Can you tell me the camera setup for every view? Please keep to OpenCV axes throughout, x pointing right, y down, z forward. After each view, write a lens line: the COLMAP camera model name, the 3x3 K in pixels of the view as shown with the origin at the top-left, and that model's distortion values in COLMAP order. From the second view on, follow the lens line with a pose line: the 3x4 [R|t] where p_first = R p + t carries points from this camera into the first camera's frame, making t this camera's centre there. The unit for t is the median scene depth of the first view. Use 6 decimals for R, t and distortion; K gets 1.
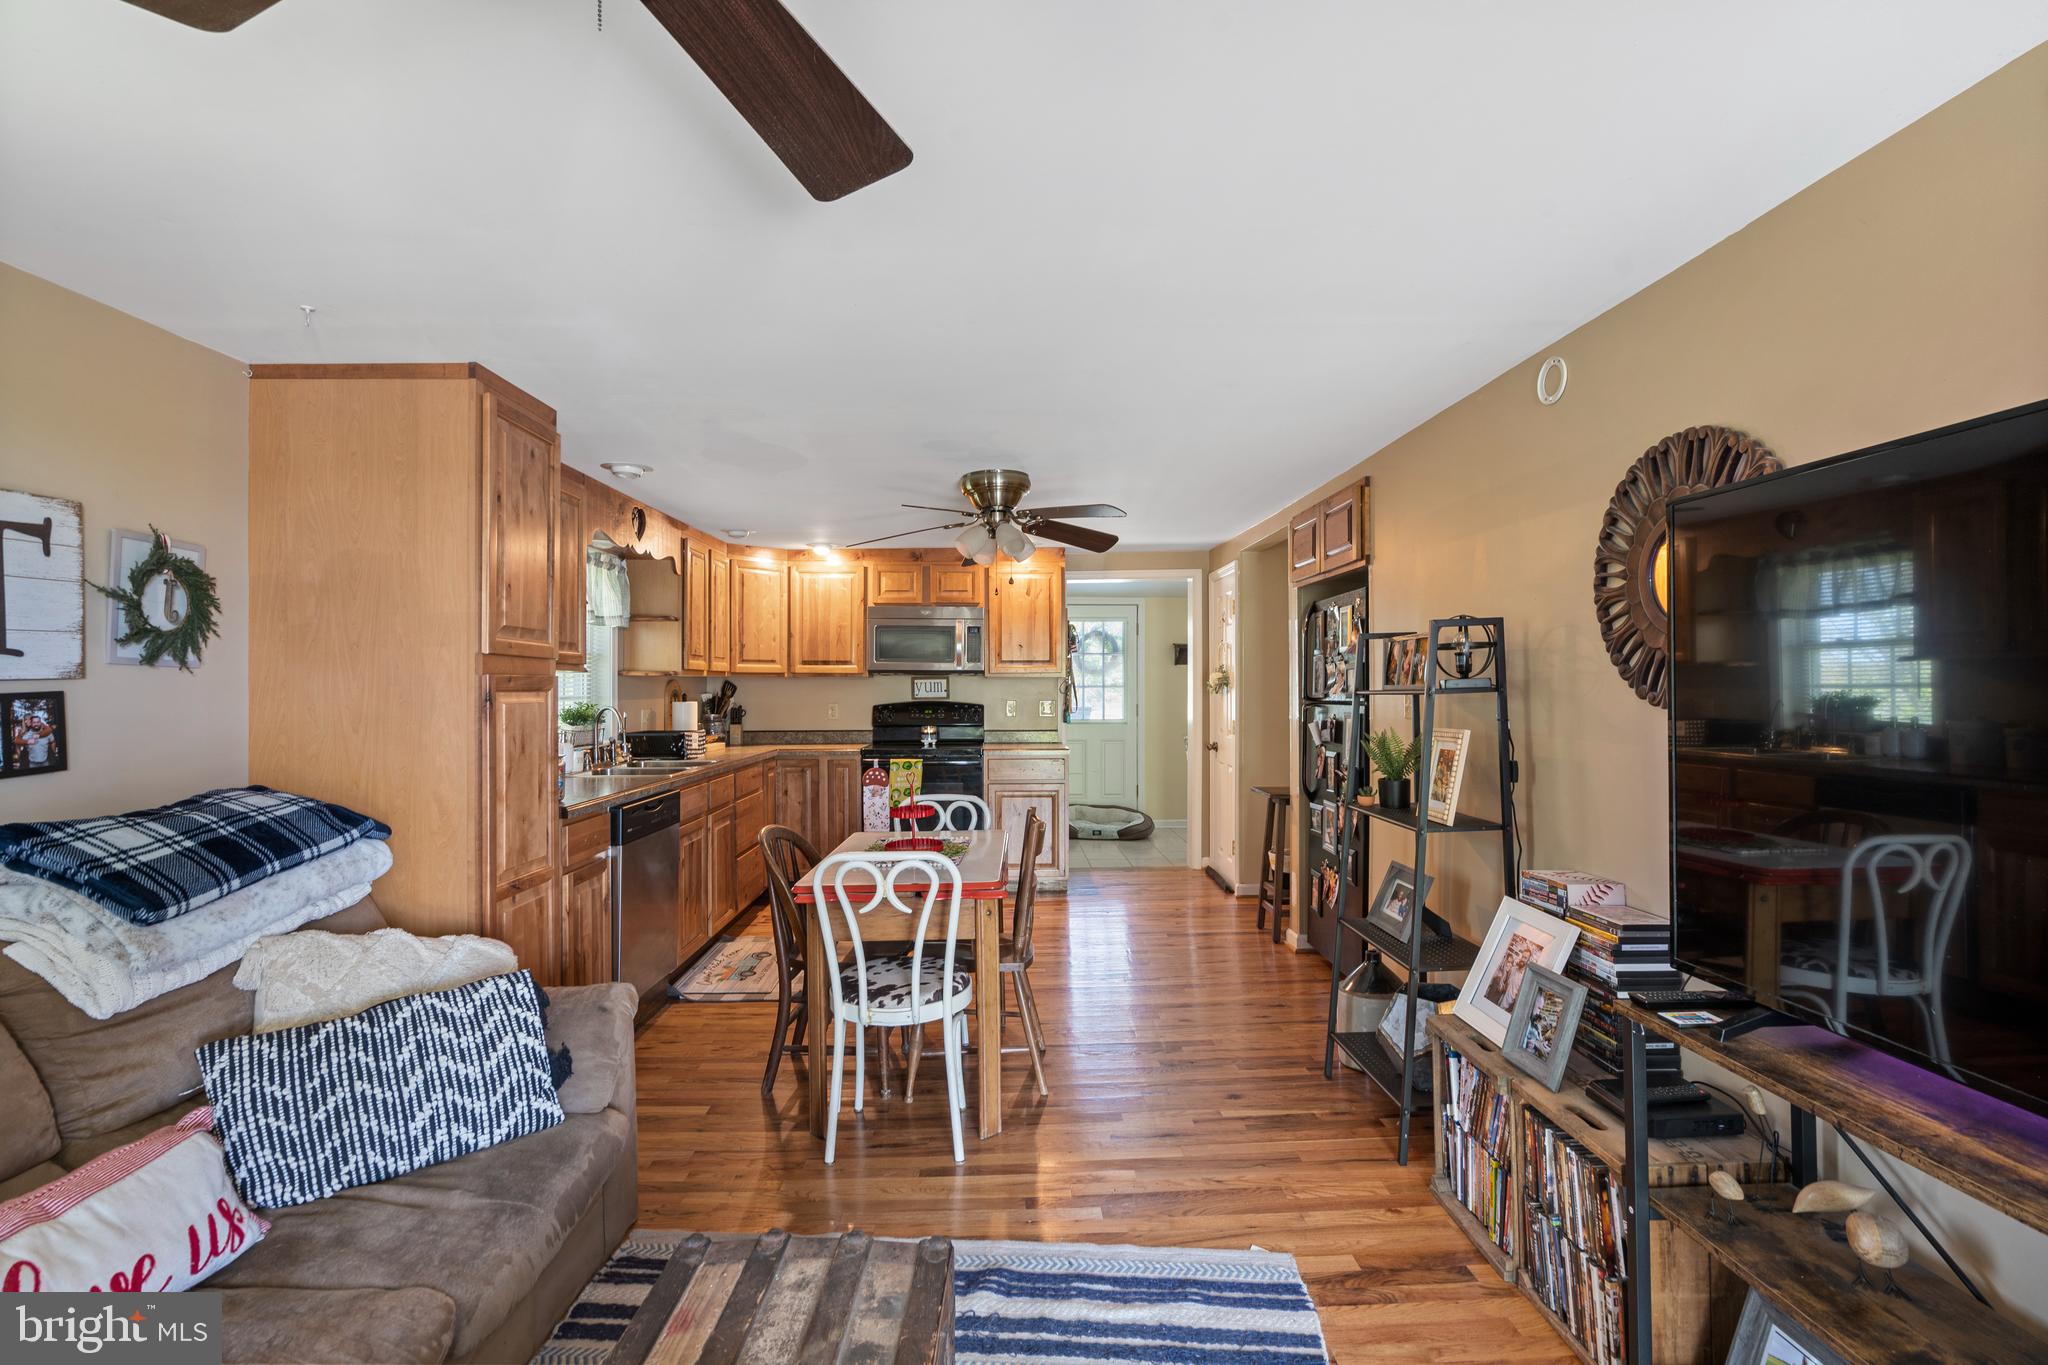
lens RADIAL K [[923.3, 0, 1018.6], [0, 923.3, 676.7], [0, 0, 1]] dist [-0.007240, 0.000238]
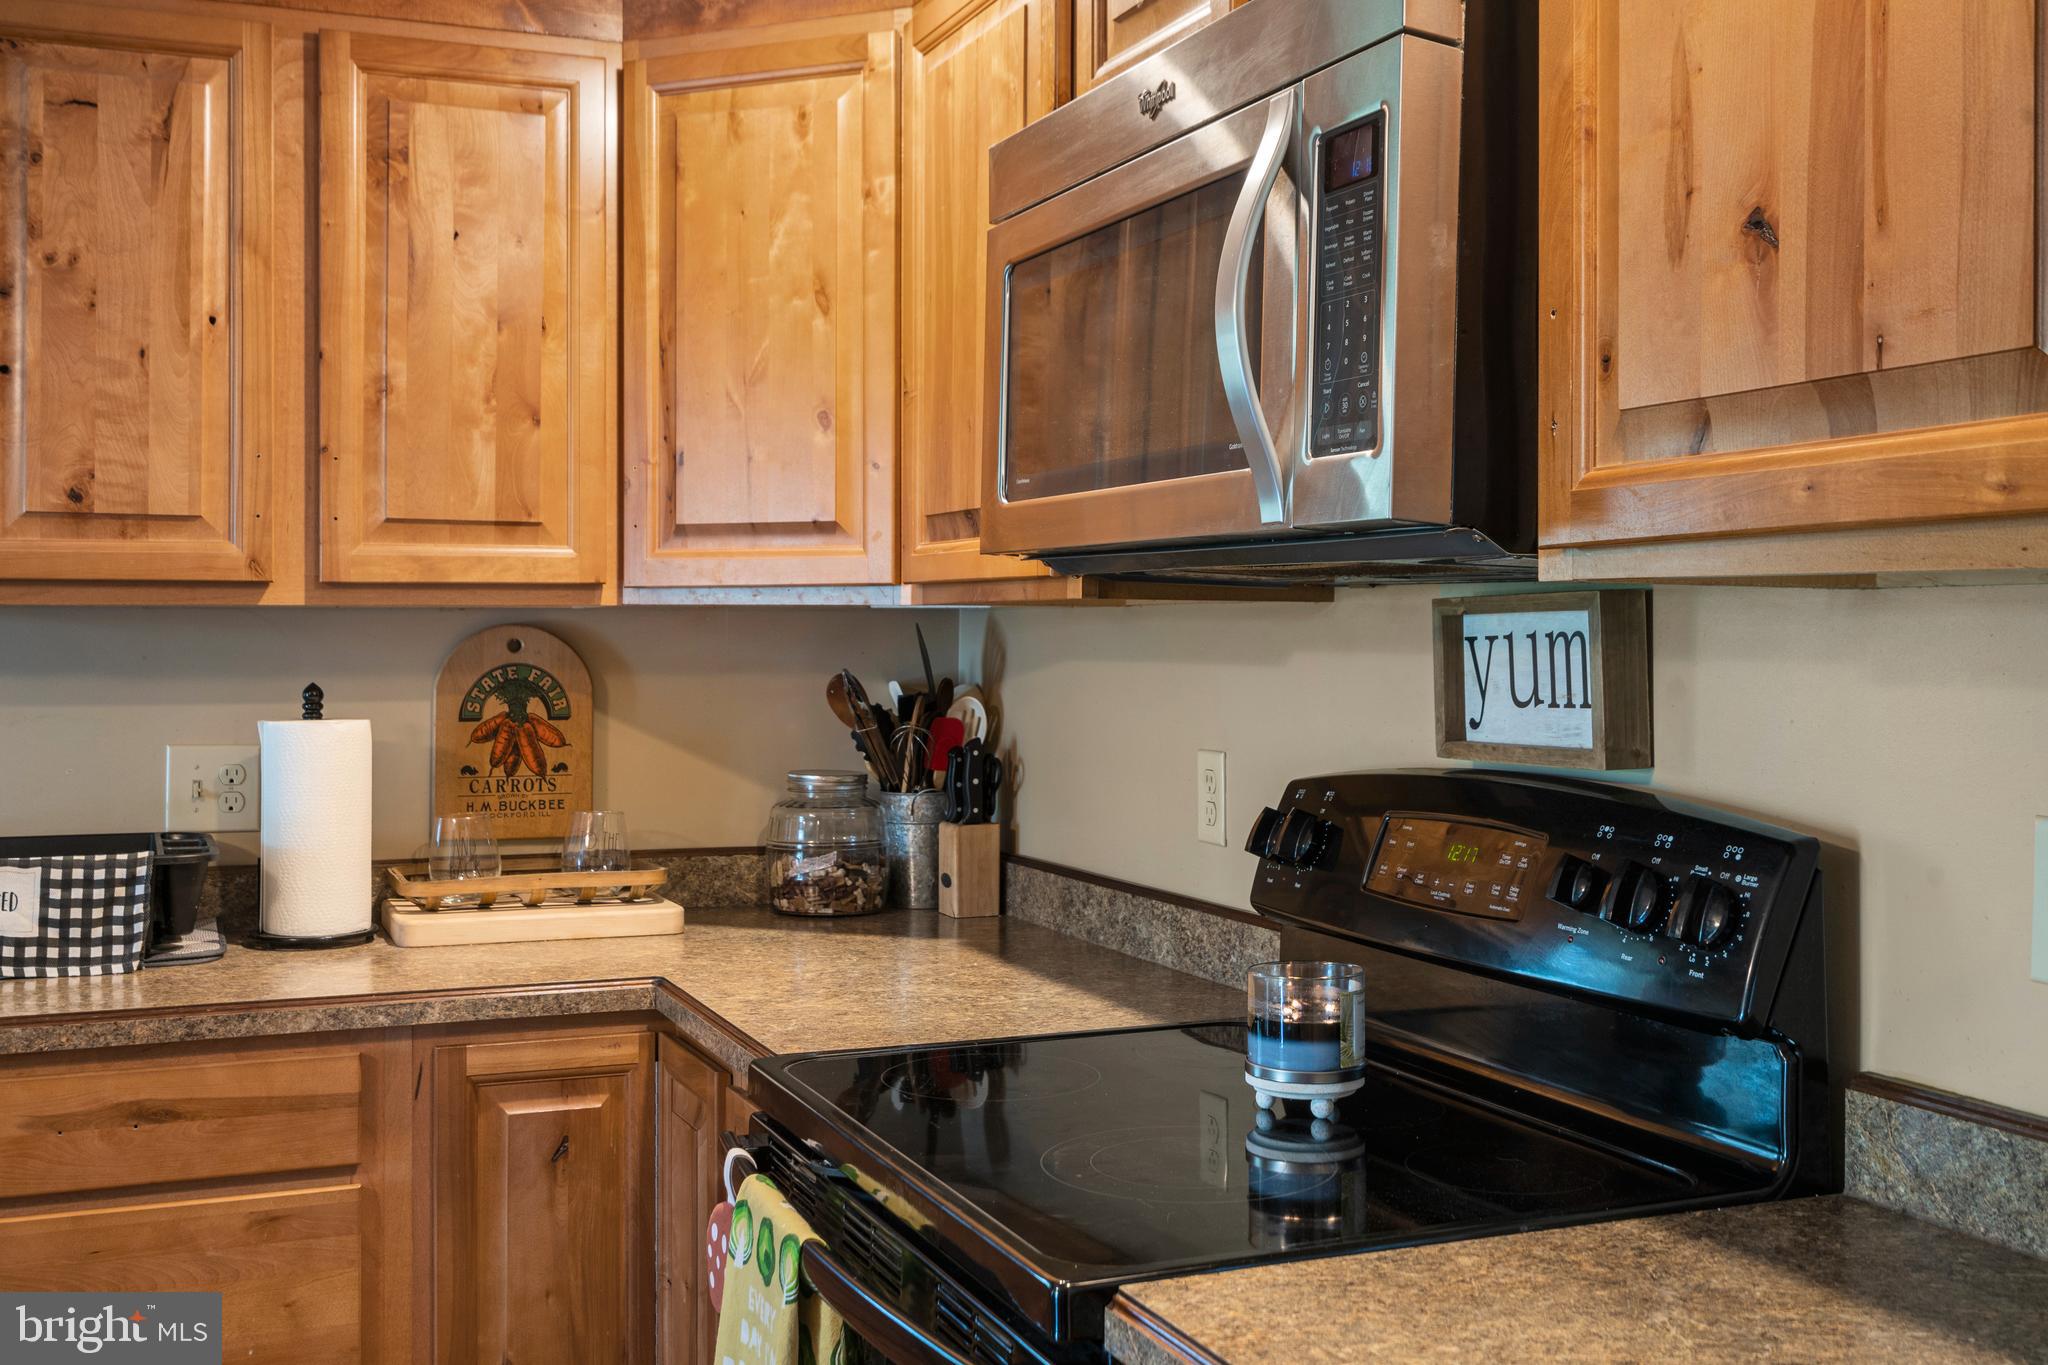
lens RADIAL K [[2071.0, 0, 1017.5], [0, 2071.0, 635.2], [0, 0, 1]] dist [0.001963, 0.003229]
pose [[0.351331, 0.003977, -0.936243, 0.173719], [0.011092, 0.999903, 0.008409, 0.003464], [0.936185, -0.013339, 0.351253, 0.915055]]
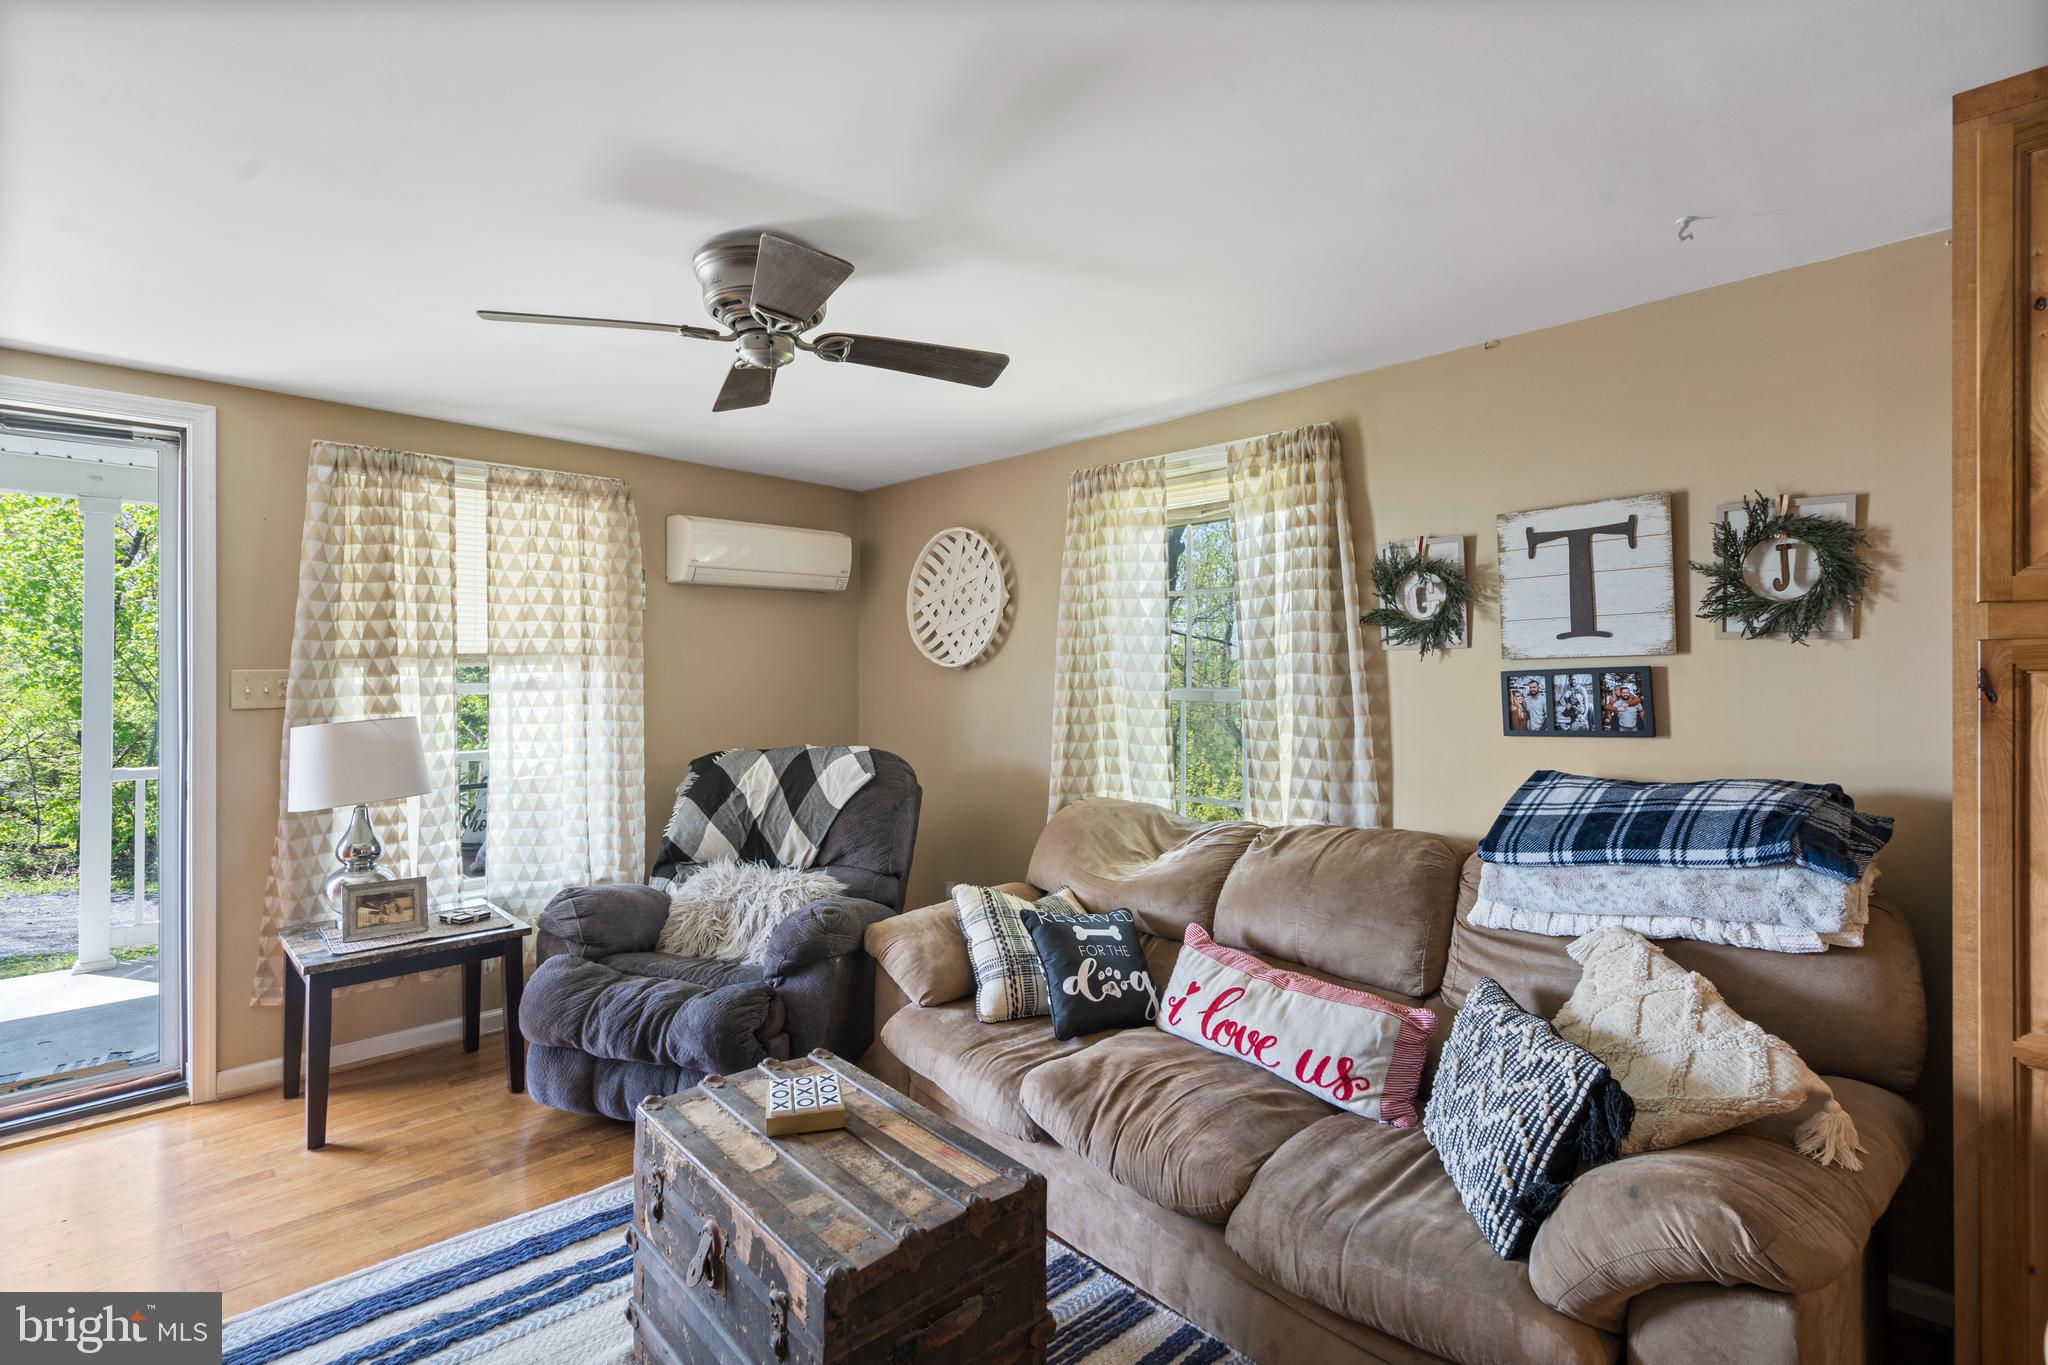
lens RADIAL K [[923.3, 0, 1018.6], [0, 923.3, 676.7], [0, 0, 1]] dist [-0.007240, 0.000238]
pose [[-0.724459, 0.014932, -0.689156, 0.096064], [0.013213, 0.999882, 0.007775, 0.003228], [0.689191, -0.003473, -0.724571, 0.430410]]
